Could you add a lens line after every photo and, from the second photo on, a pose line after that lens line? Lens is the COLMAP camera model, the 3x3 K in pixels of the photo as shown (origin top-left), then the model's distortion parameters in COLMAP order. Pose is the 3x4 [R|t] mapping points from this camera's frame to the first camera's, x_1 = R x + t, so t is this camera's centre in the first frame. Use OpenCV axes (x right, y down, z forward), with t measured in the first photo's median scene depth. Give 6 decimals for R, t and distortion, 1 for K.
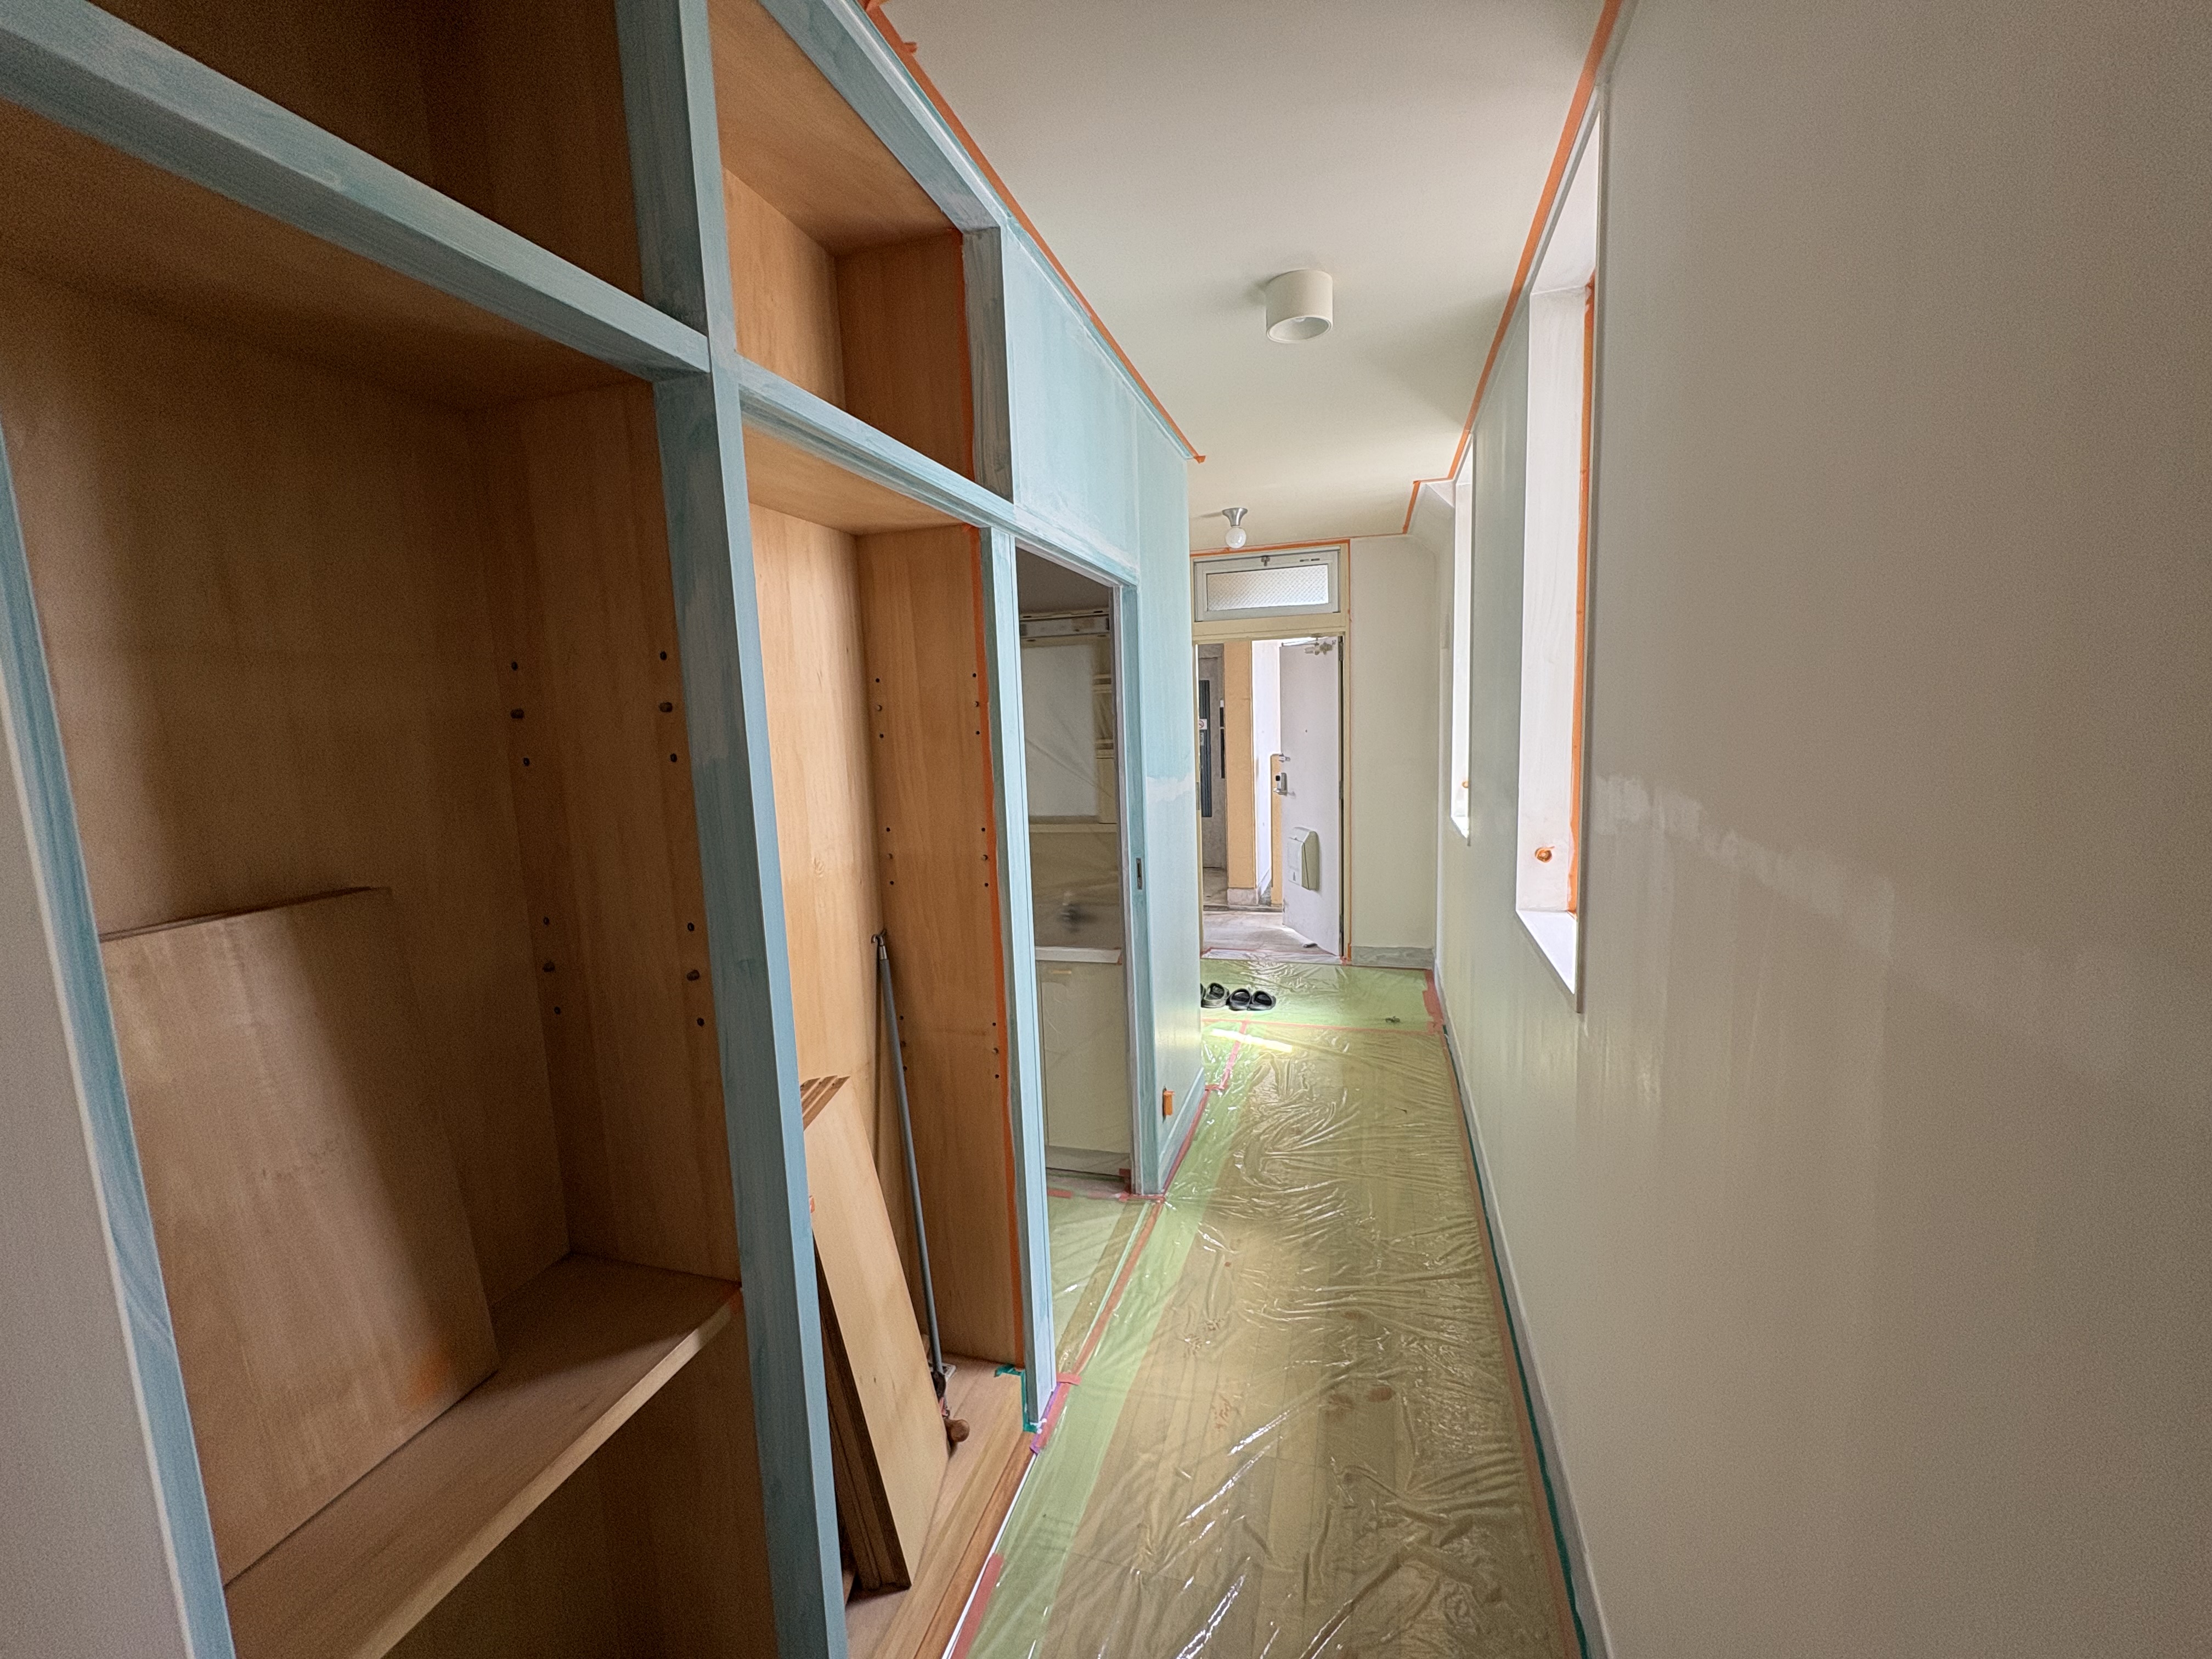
lens RADIAL K [[878.1, 0, 1101.8], [0, 878.1, 820.5], [0, 0, 1]] dist [-0.000413, 0.000190]
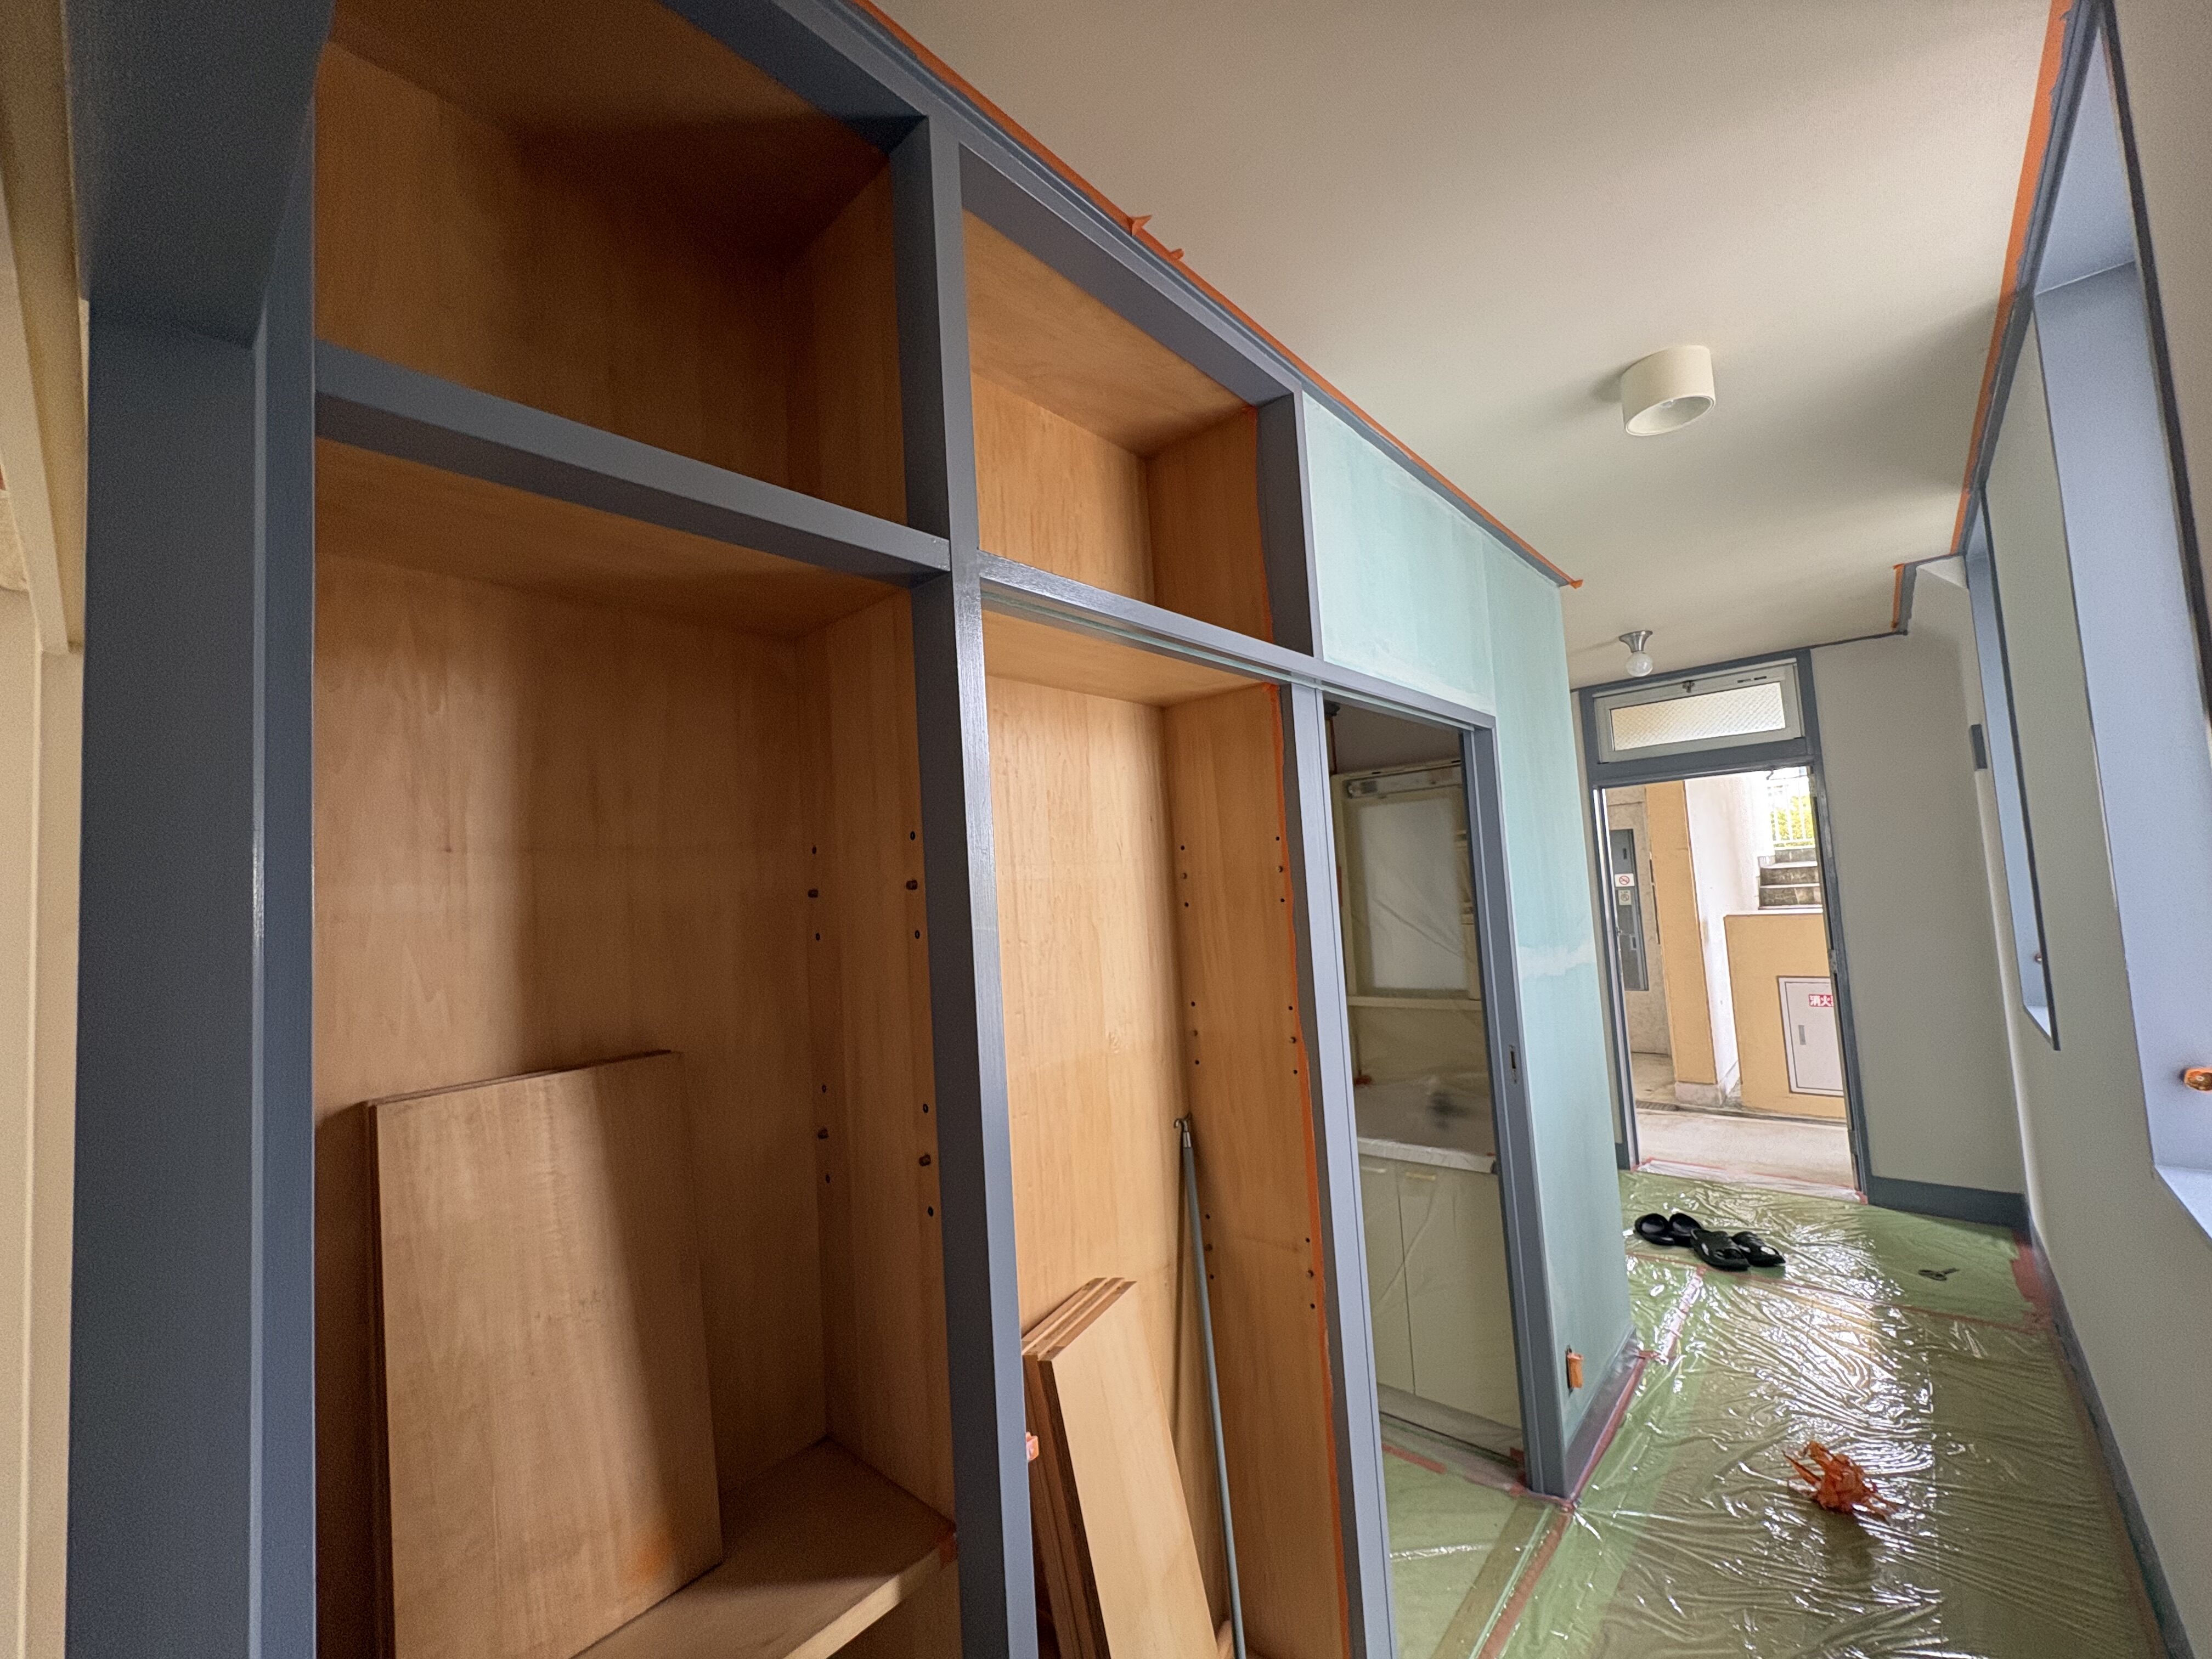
lens RADIAL K [[878.1, 0, 1102.0], [0, 878.1, 831.8], [0, 0, 1]] dist [-0.000413, 0.000190]
pose [[0.905215, -0.047671, -0.422272, 0.078601], [-0.024809, 0.986065, -0.164502, -0.014591], [0.424229, 0.159386, 0.891418, 0.092823]]
